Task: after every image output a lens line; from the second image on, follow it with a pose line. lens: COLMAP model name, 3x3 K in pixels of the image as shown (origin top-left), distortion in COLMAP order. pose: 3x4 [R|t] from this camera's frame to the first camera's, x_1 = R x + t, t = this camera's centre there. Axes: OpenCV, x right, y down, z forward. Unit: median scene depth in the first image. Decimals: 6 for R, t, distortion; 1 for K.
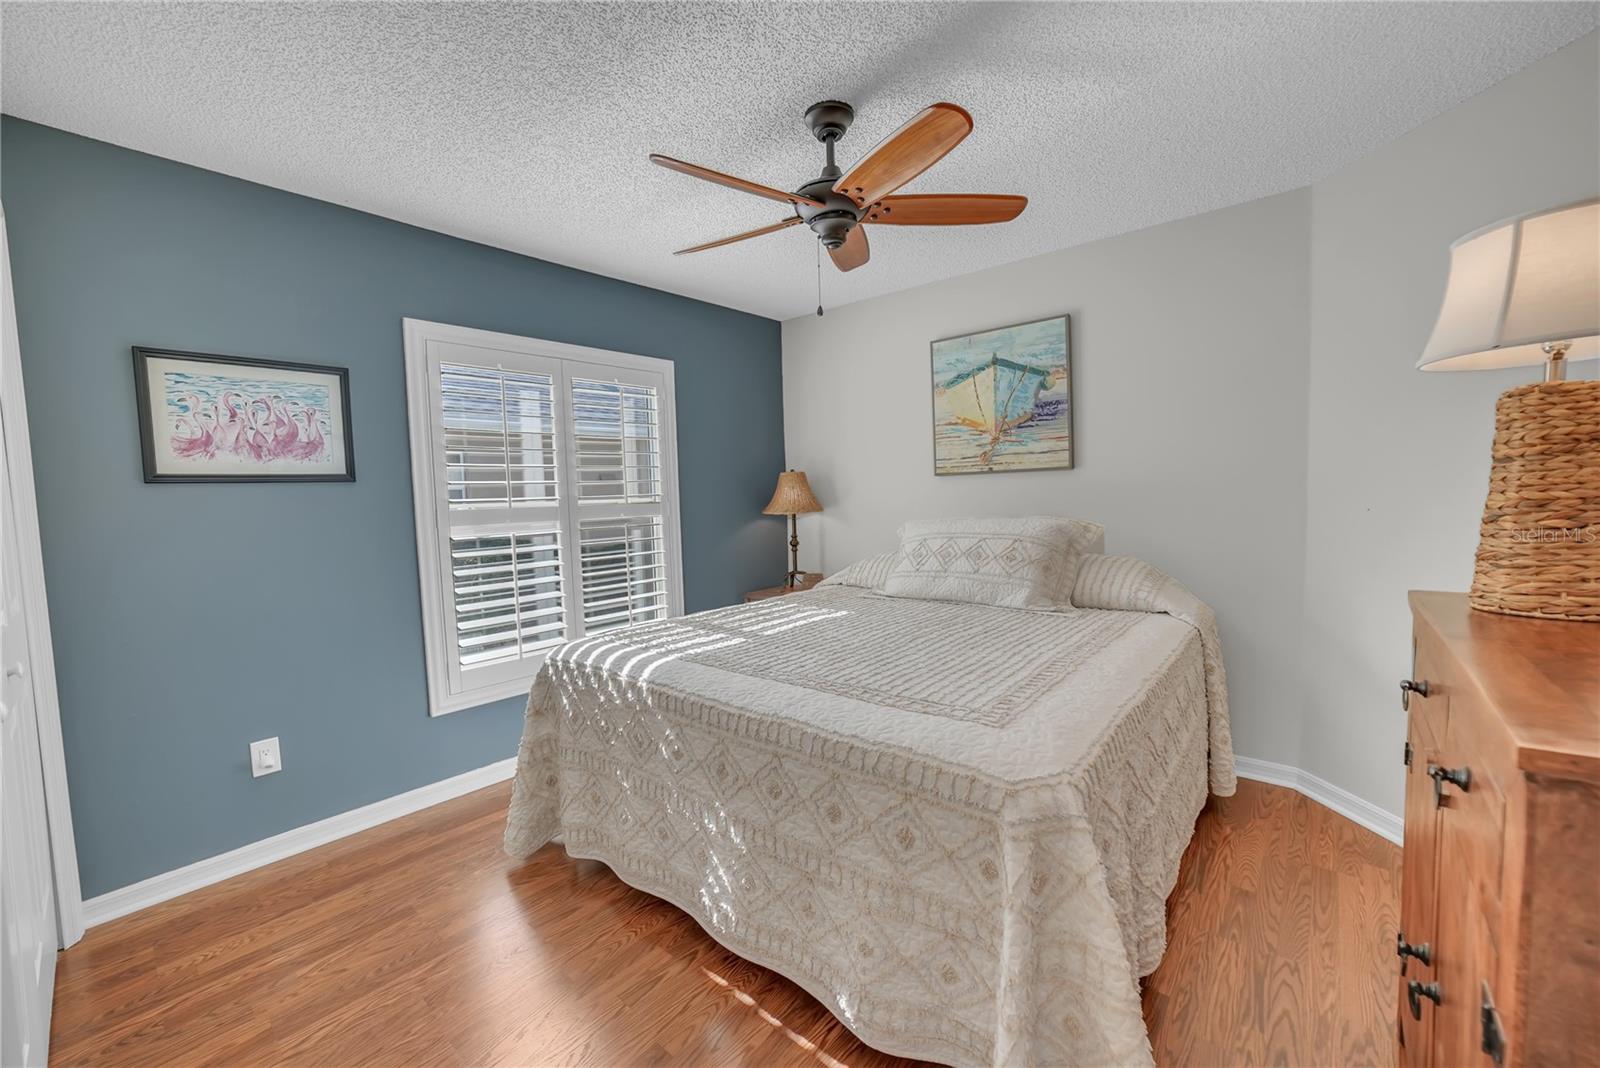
lens RADIAL K [[630.9, 0, 794.0], [0, 630.9, 535.9], [0, 0, 1]] dist [-0.040290, 0.012358]
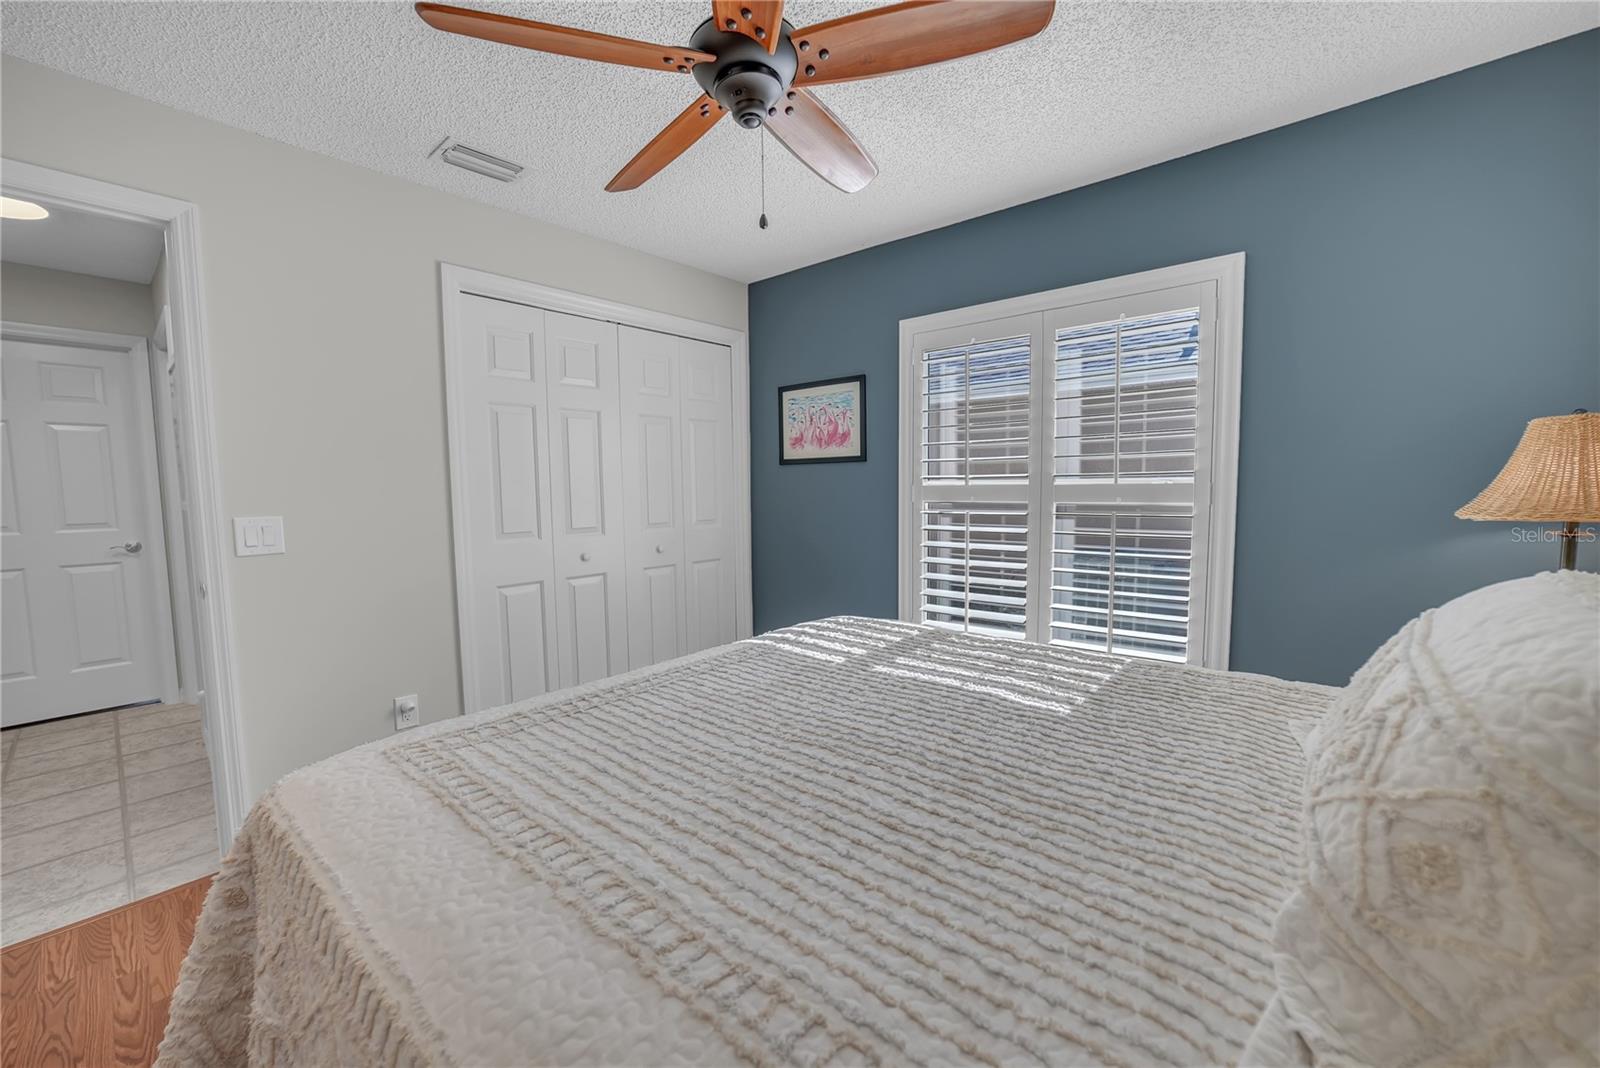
lens RADIAL K [[630.9, 0, 794.0], [0, 630.9, 535.9], [0, 0, 1]] dist [-0.040290, 0.012358]
pose [[0.020020, 0.109256, -0.993812, 0.645839], [-0.054886, 0.992632, 0.108021, -0.069796], [0.998292, 0.052384, 0.025870, 0.857407]]
